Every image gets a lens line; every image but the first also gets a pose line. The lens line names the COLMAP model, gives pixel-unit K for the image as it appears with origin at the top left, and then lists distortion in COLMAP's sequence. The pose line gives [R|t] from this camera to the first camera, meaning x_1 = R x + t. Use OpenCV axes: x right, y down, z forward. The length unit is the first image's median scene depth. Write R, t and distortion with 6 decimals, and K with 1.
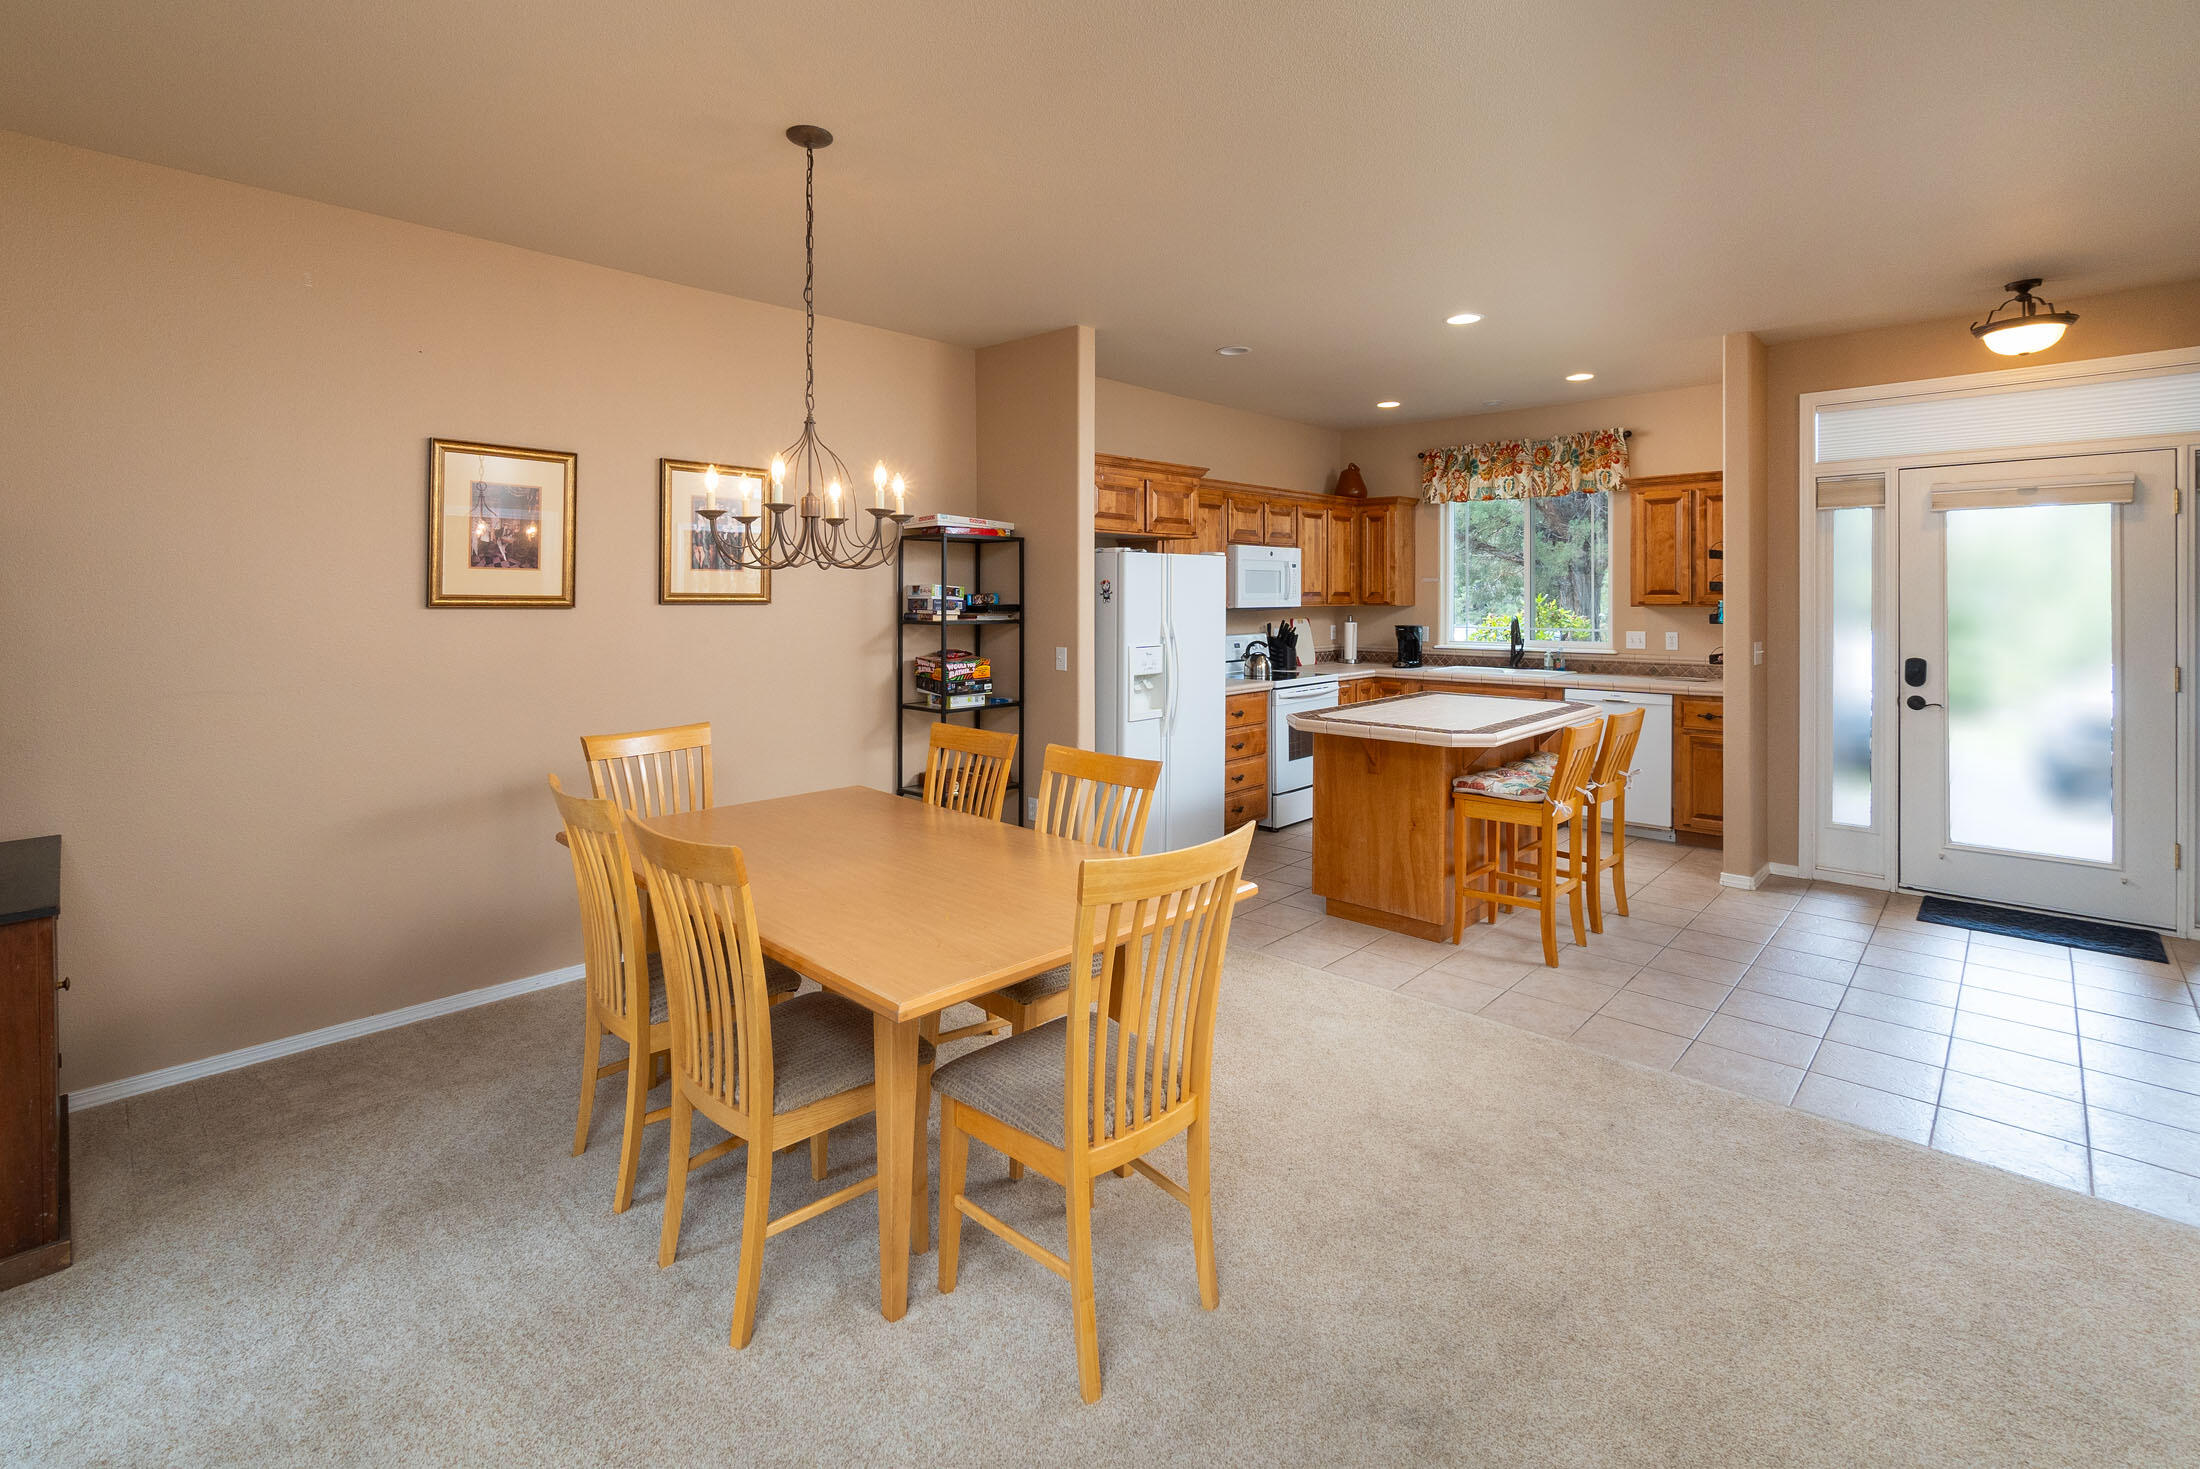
lens RADIAL K [[1014.9, 0, 1125.9], [0, 1014.9, 607.8], [0, 0, 1]] dist [0.000223, 0.000106]
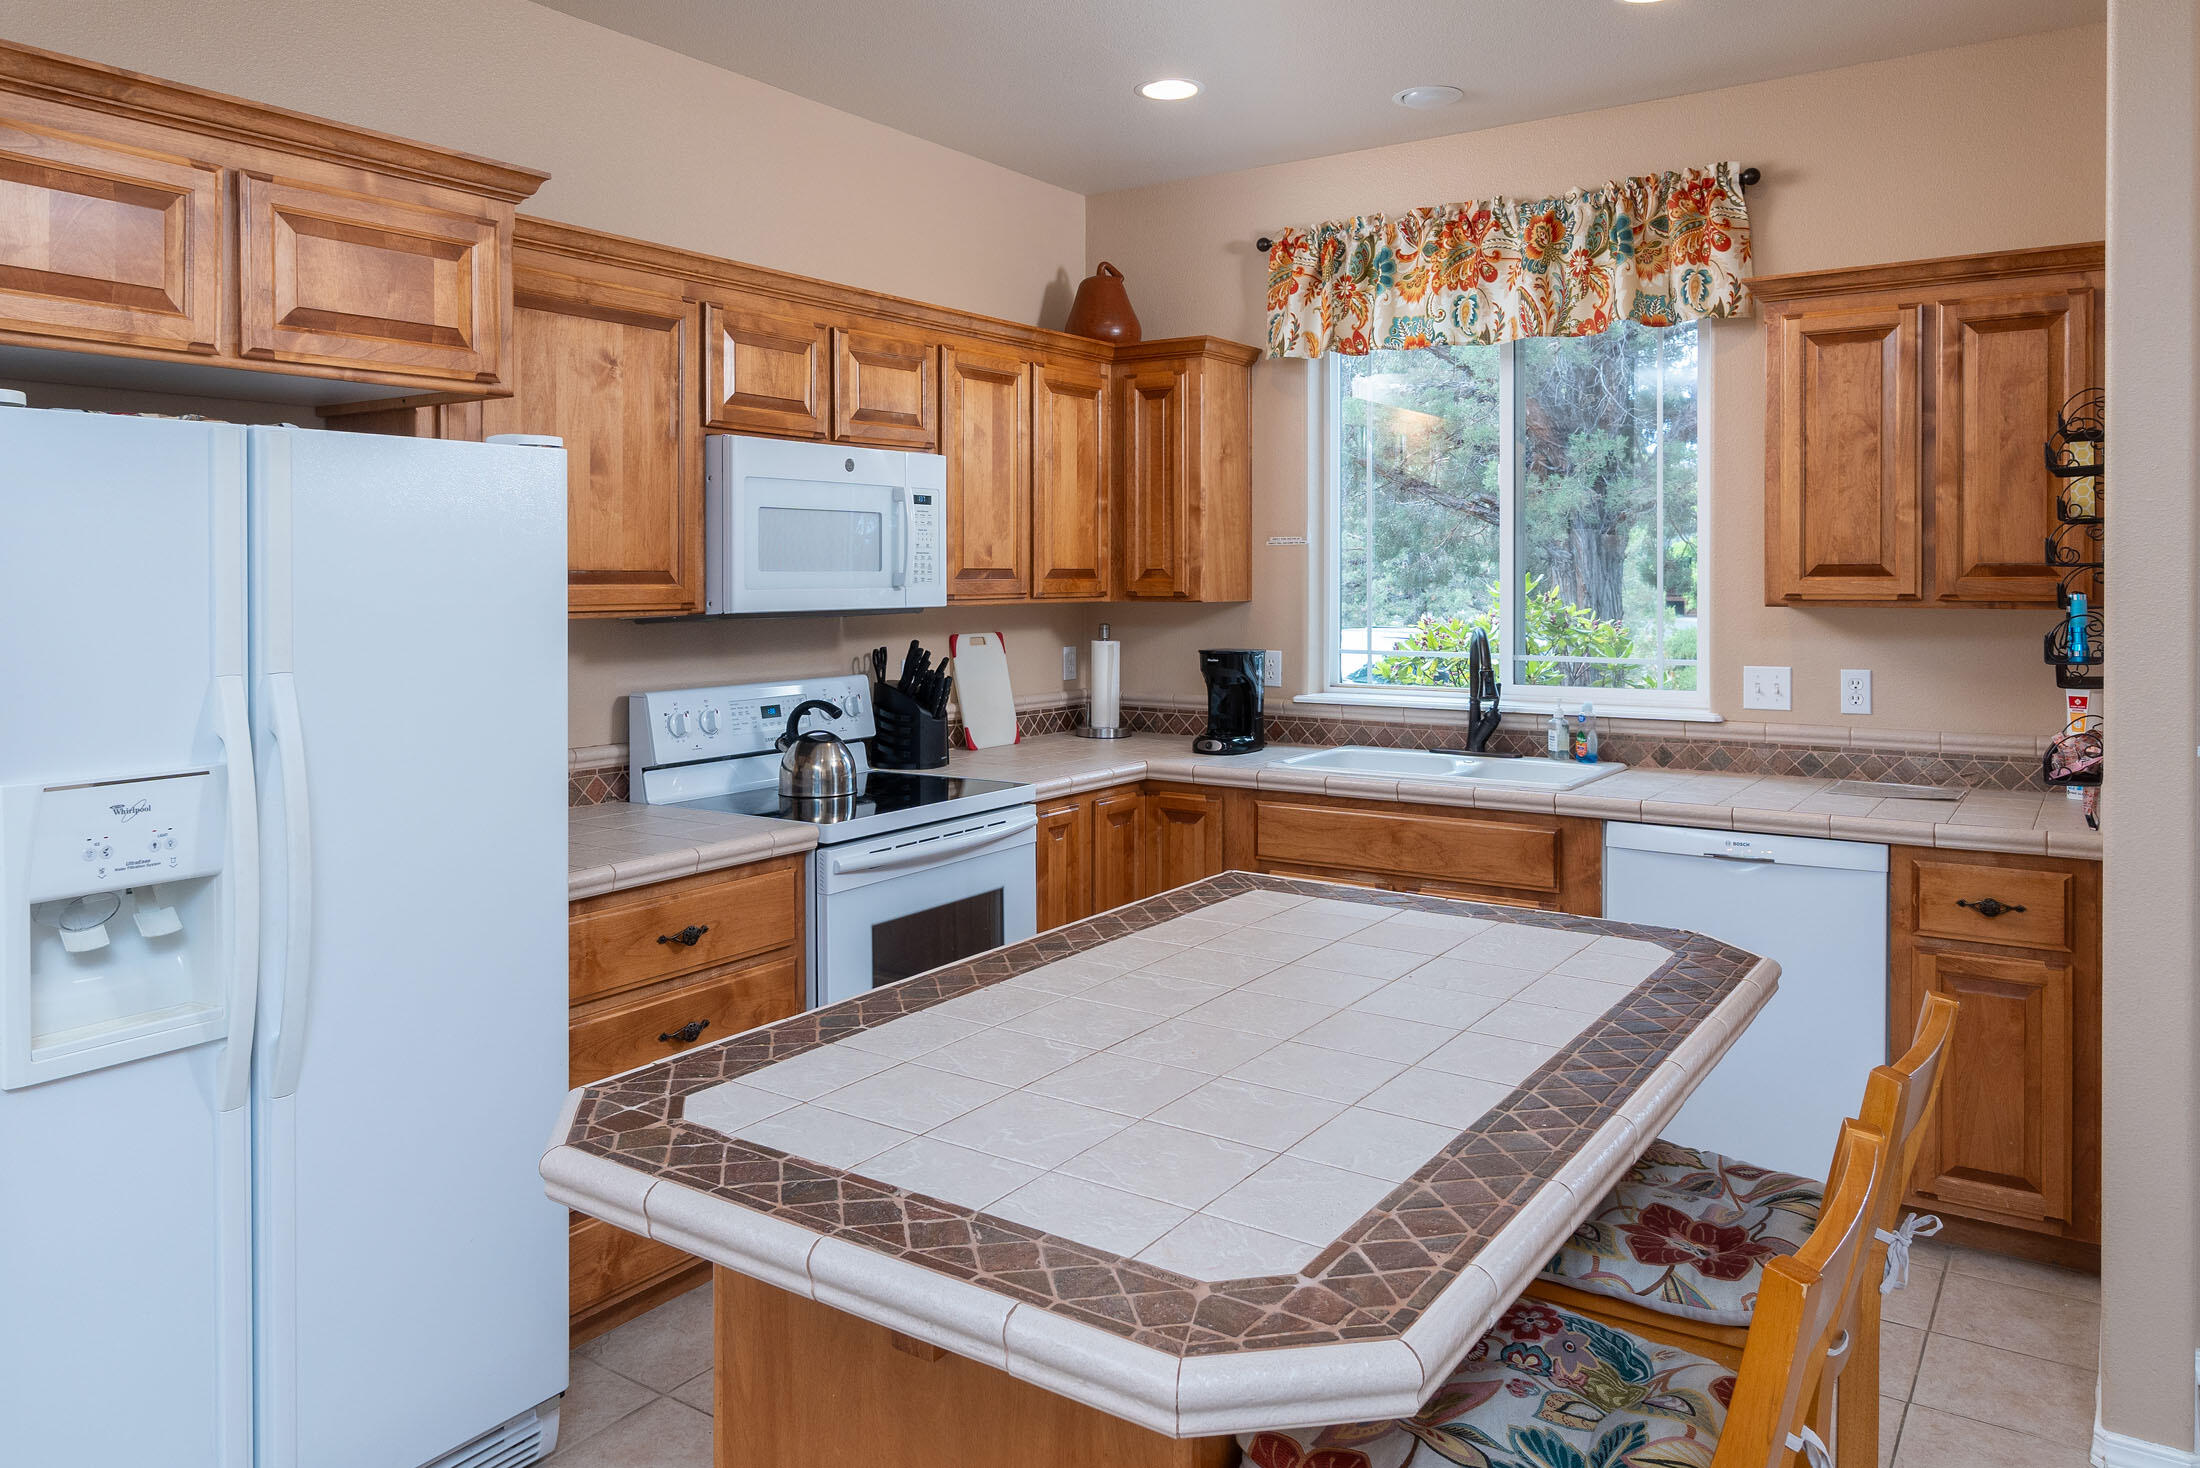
lens RADIAL K [[1505.5, 0, 1099.0], [0, 1505.5, 597.6], [0, 0, 1]] dist [0.002033, 0.000265]
pose [[0.991909, -0.000974, 0.126946, 0.154164], [0.000504, 0.999993, 0.003731, -0.006409], [-0.126948, -0.003637, 0.991903, 0.417416]]
